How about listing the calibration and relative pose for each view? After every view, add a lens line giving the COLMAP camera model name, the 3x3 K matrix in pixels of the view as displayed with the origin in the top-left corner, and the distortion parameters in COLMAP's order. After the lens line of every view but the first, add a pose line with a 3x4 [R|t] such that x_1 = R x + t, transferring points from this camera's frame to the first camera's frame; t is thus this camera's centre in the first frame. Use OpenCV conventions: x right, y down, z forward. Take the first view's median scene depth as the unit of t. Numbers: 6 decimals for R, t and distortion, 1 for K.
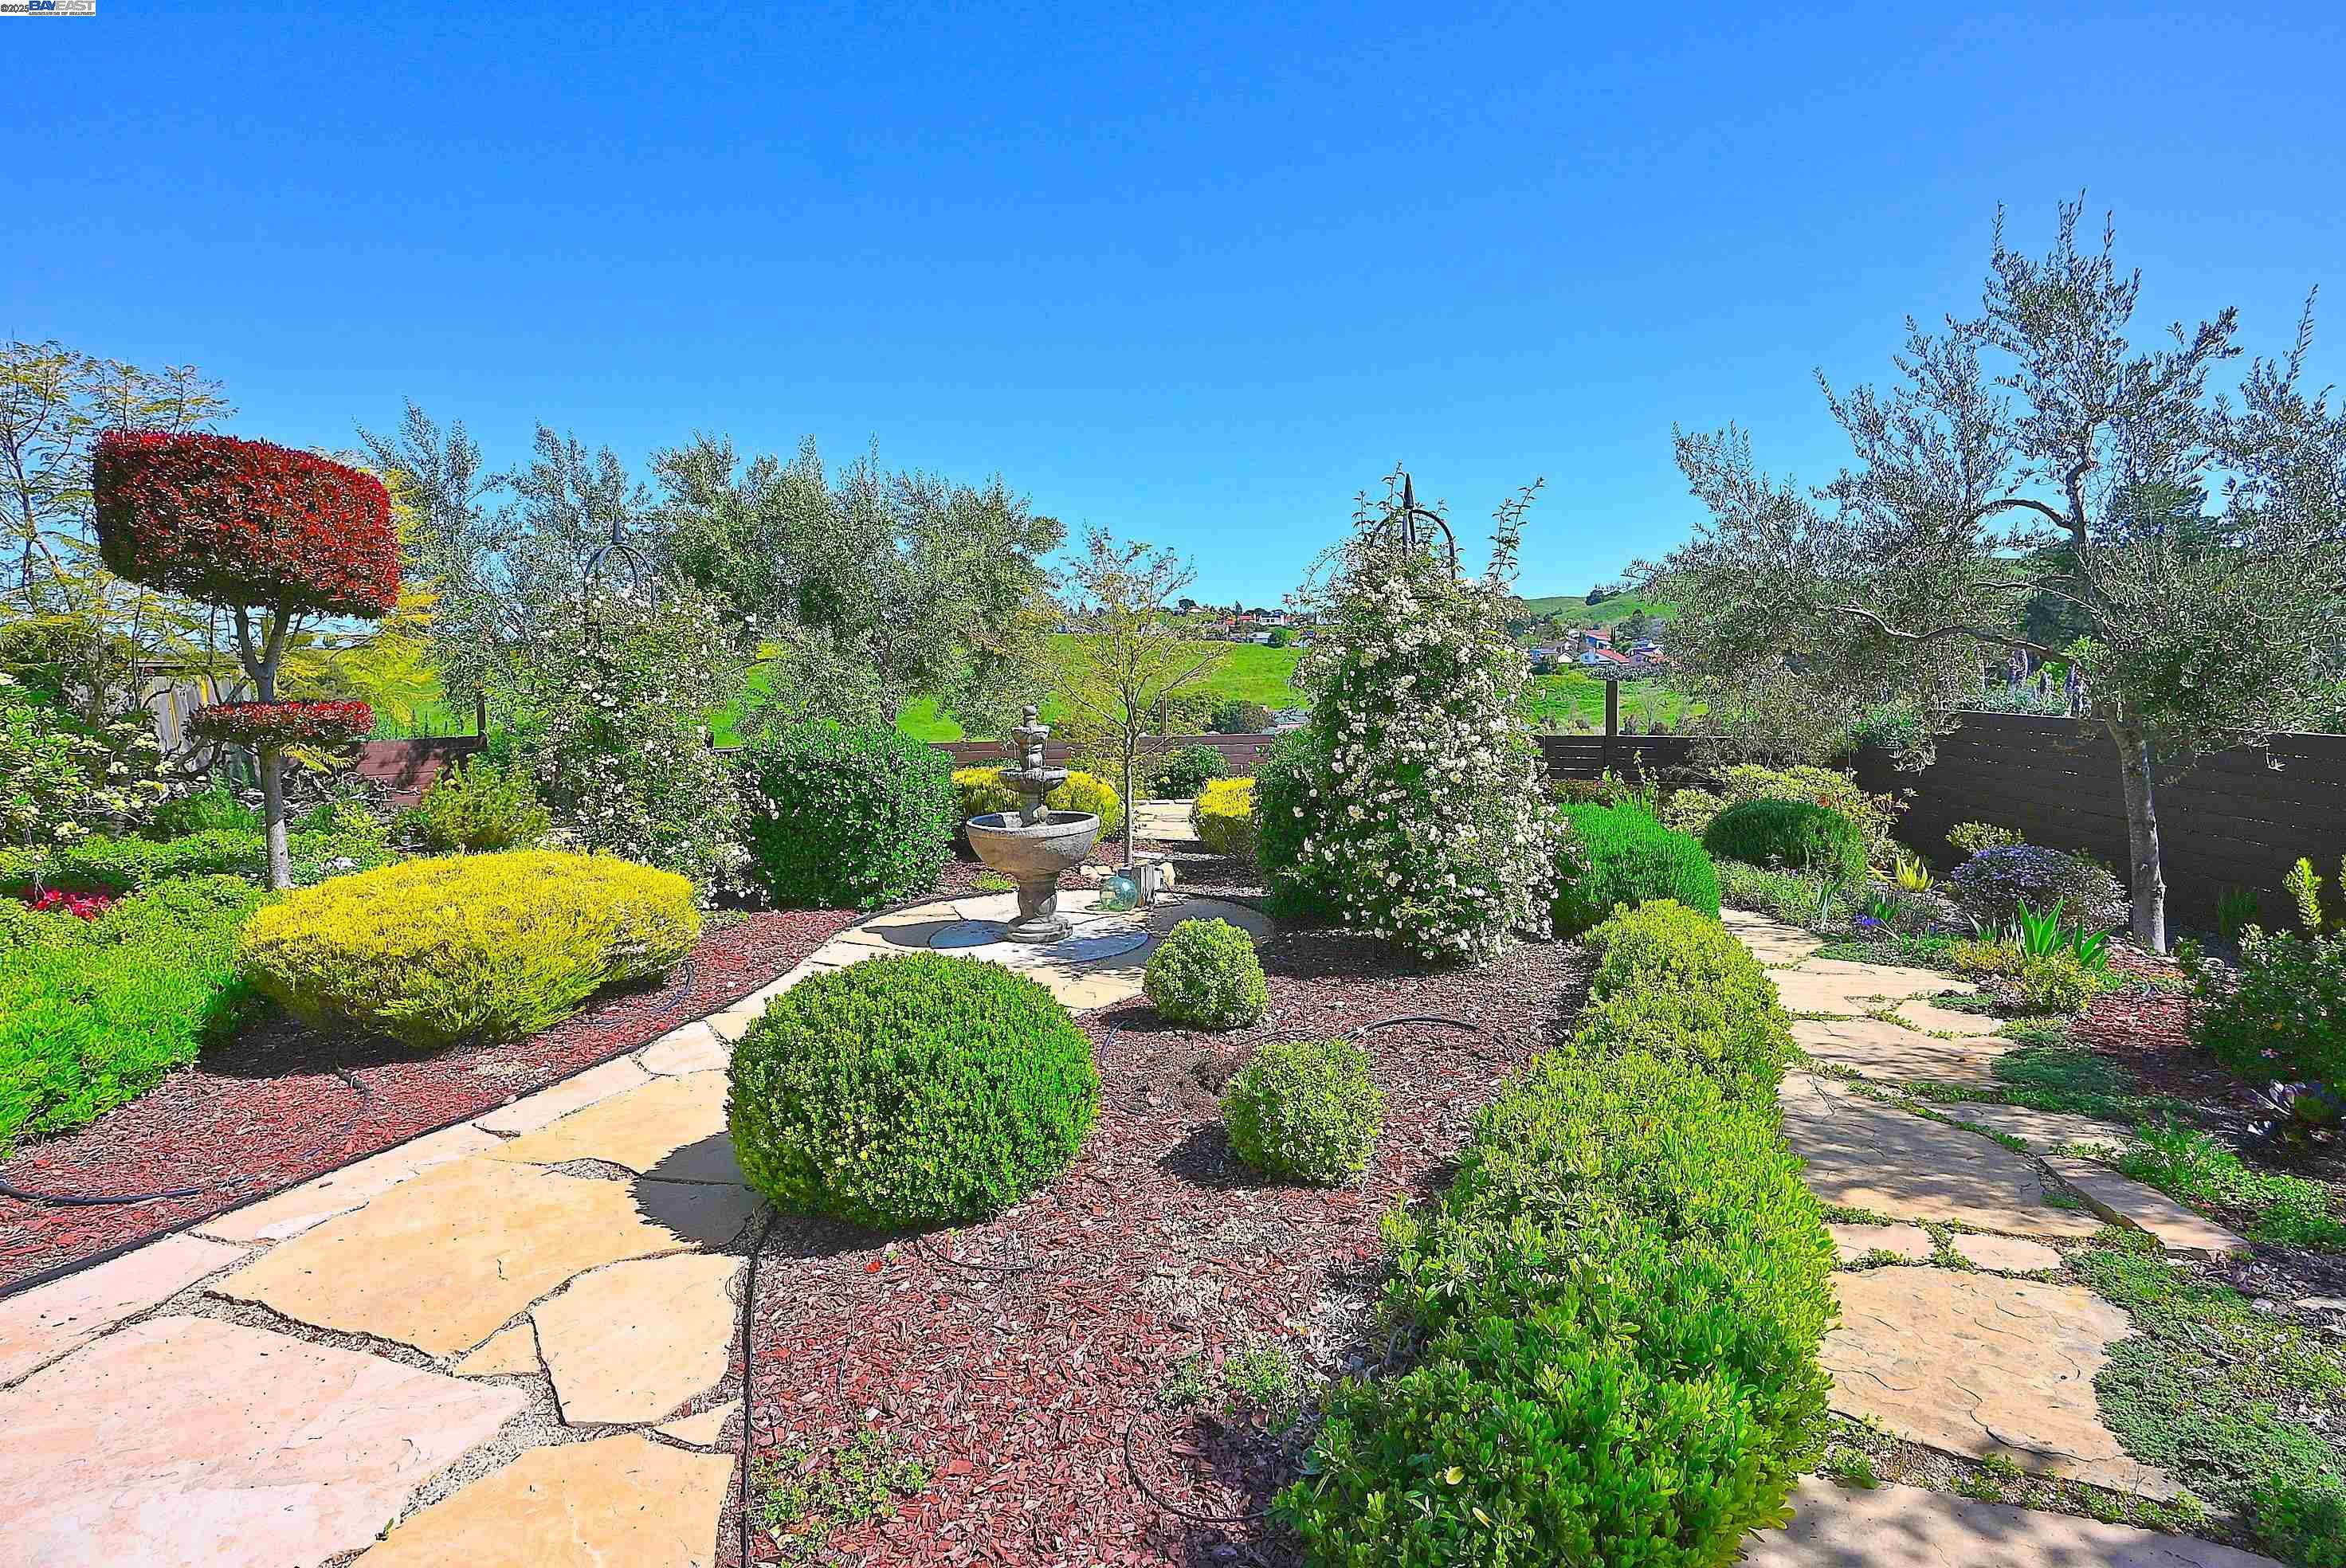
lens RADIAL K [[1159.3, 0, 1170.1], [0, 1159.3, 786.6], [0, 0, 1]] dist [0.001186, 0.000916]
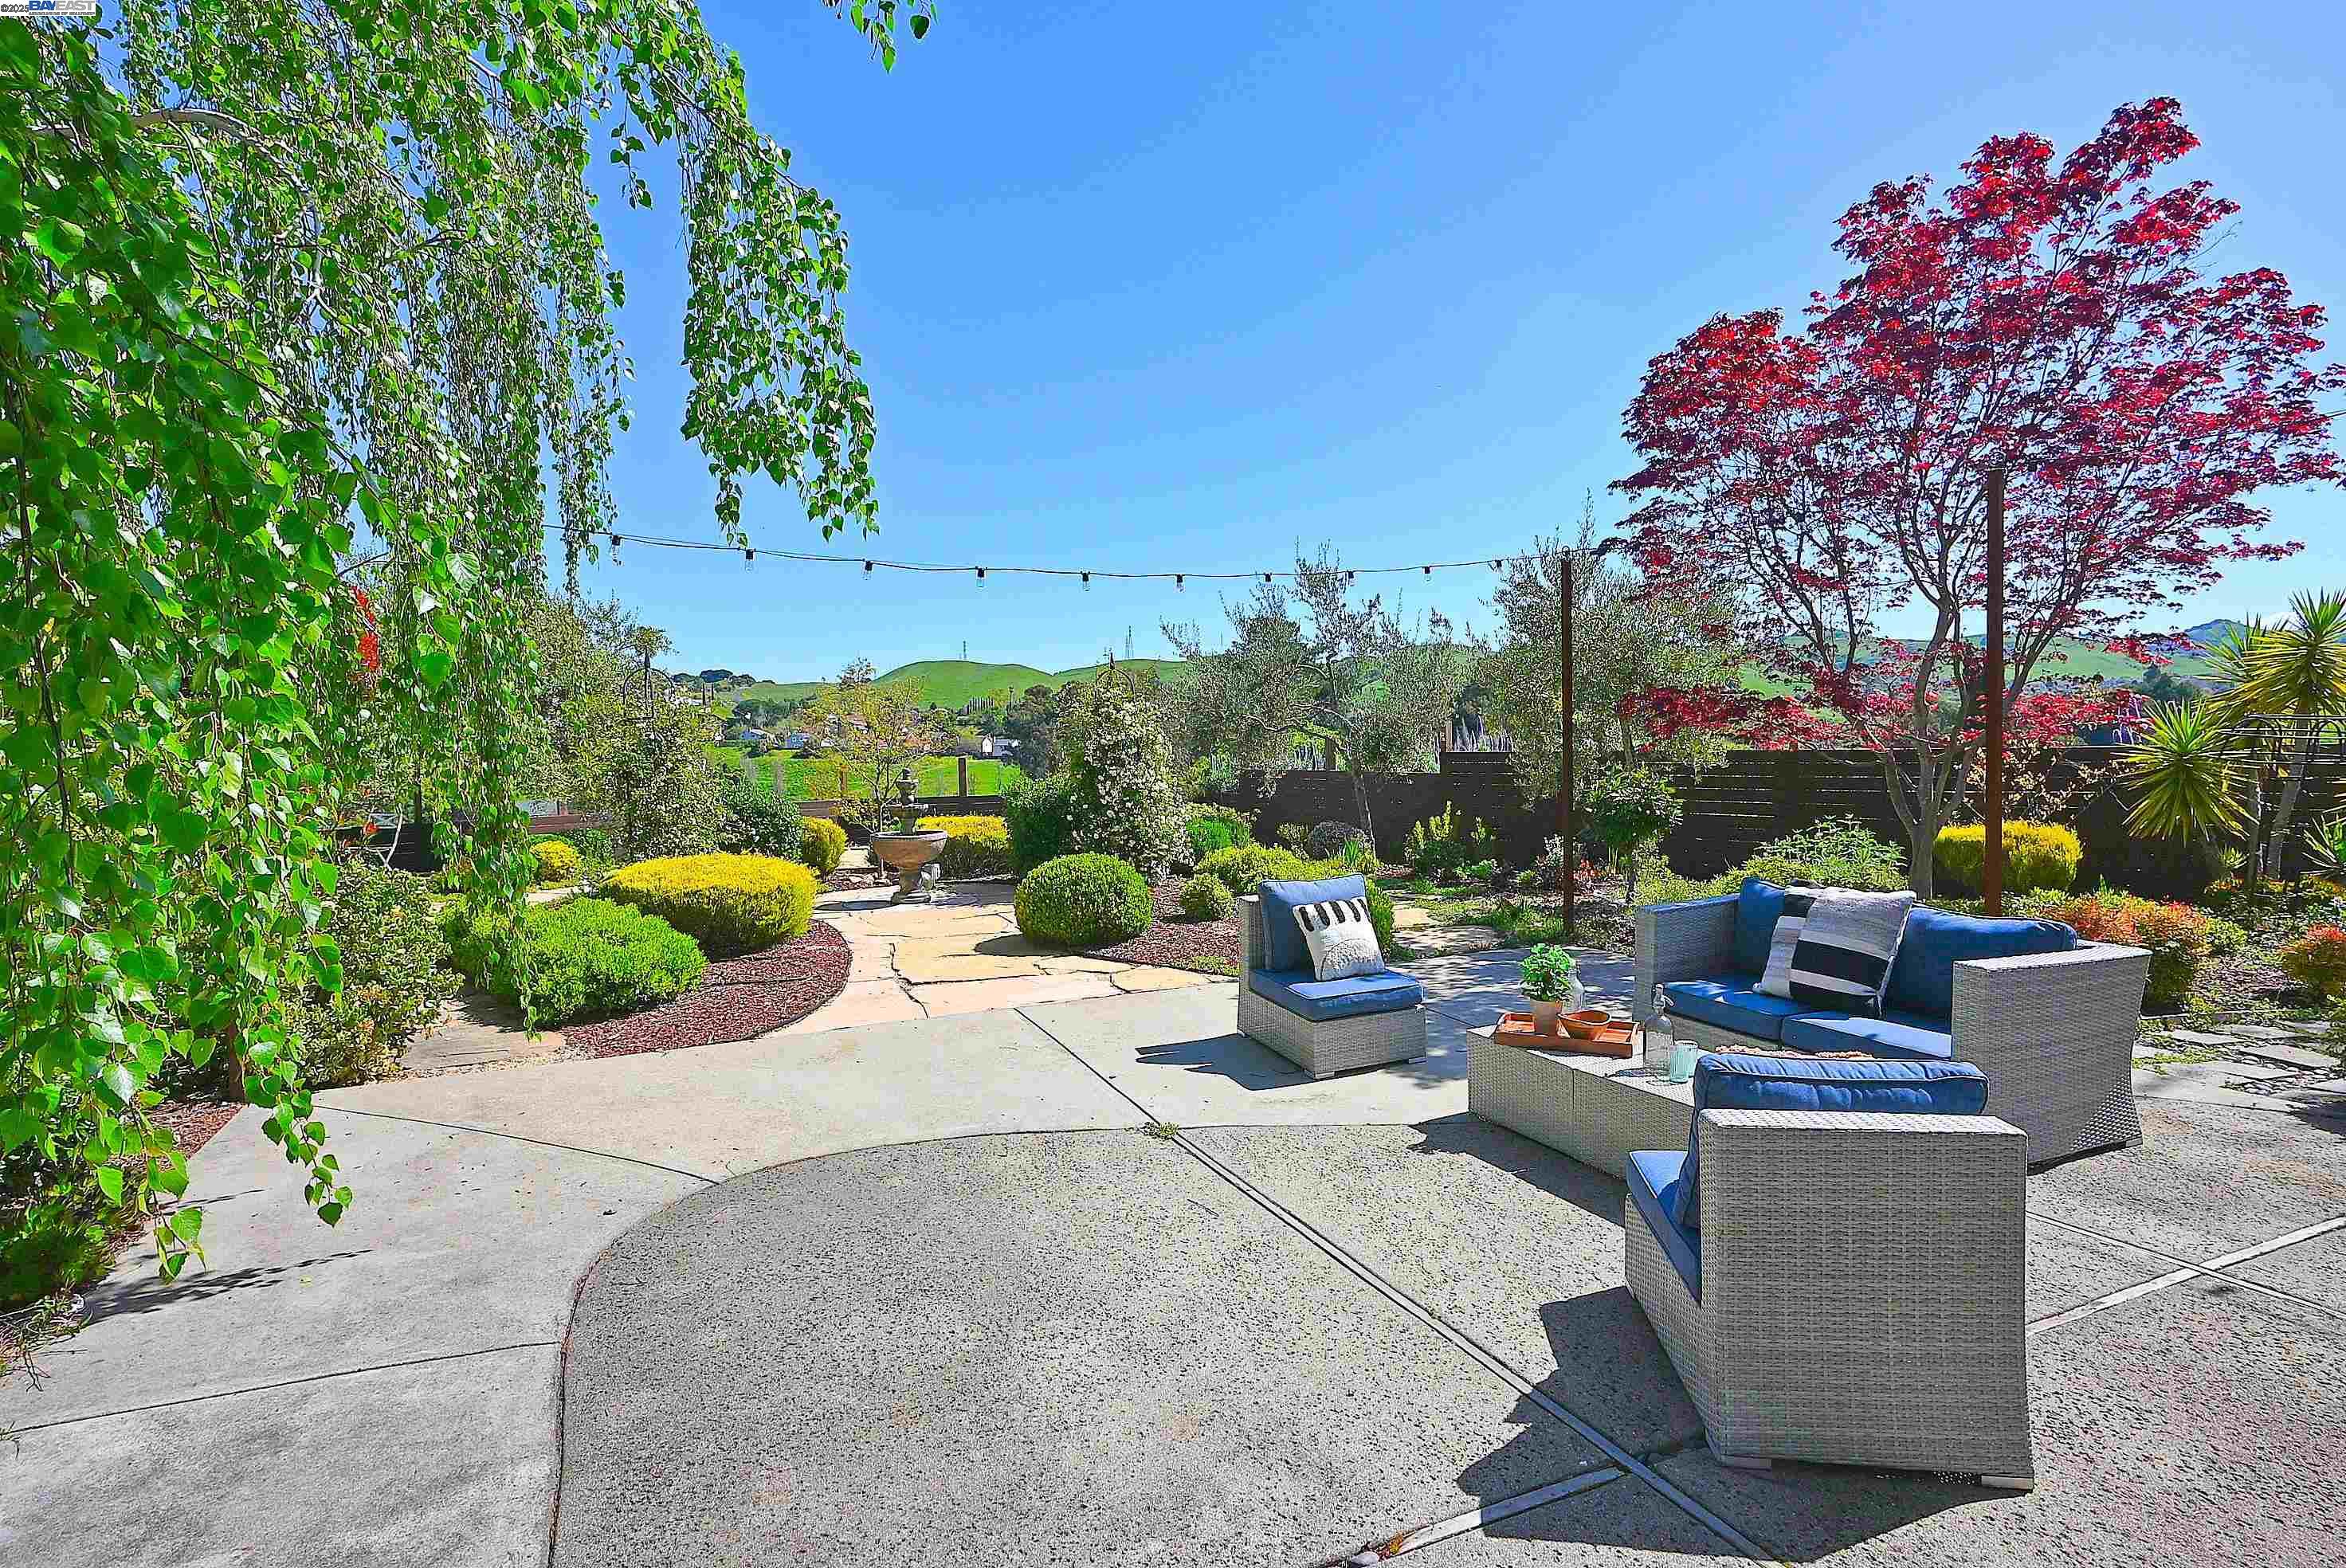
lens RADIAL K [[1159.3, 0, 1172.7], [0, 1159.3, 778.8], [0, 0, 1]] dist [0.001186, 0.000916]
pose [[0.816130, -0.022172, 0.577442, -0.808980], [0.065888, 0.996317, -0.054869, 0.069052], [-0.574099, 0.082827, 0.814586, -0.661549]]
